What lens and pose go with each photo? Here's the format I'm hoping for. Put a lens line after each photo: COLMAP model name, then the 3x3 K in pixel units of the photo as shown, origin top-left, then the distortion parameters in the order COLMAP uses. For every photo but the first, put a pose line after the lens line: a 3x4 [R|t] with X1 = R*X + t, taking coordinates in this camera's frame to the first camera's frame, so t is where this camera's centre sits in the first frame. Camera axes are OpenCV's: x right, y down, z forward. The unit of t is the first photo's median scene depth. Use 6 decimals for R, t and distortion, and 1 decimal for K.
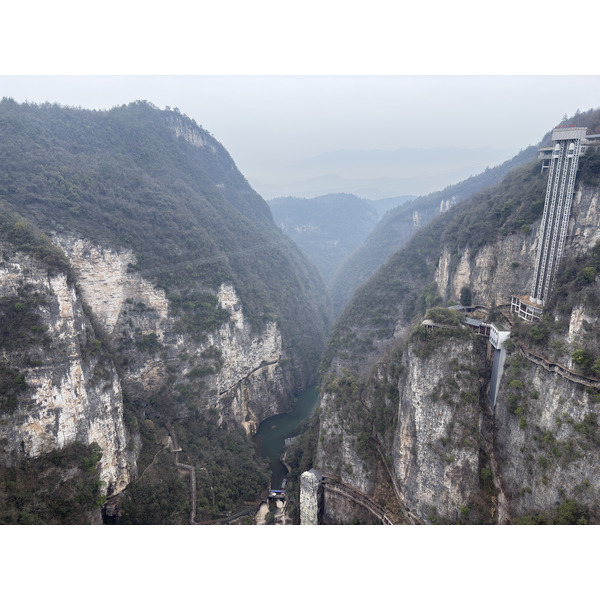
lens RADIAL K [[450.2, 0, 300.0], [0, 450.2, 300.0], [0, 0, 1]] dist [0.067738, -0.079847]
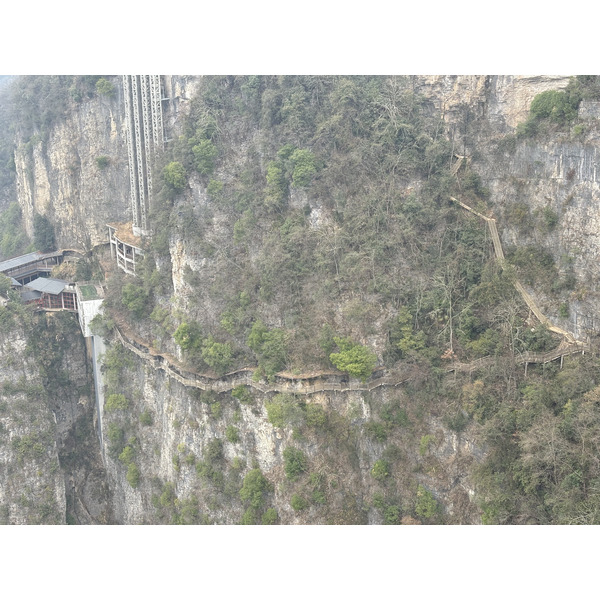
lens RADIAL K [[910.4, 0, 300.0], [0, 910.4, 300.0], [0, 0, 1]] dist [0.108828, -0.001782]
pose [[0.911253, -0.140575, 0.387114, 0.276138], [0.111036, 0.988996, 0.097766, -0.003245], [-0.396598, -0.046106, 0.916834, -0.000019]]
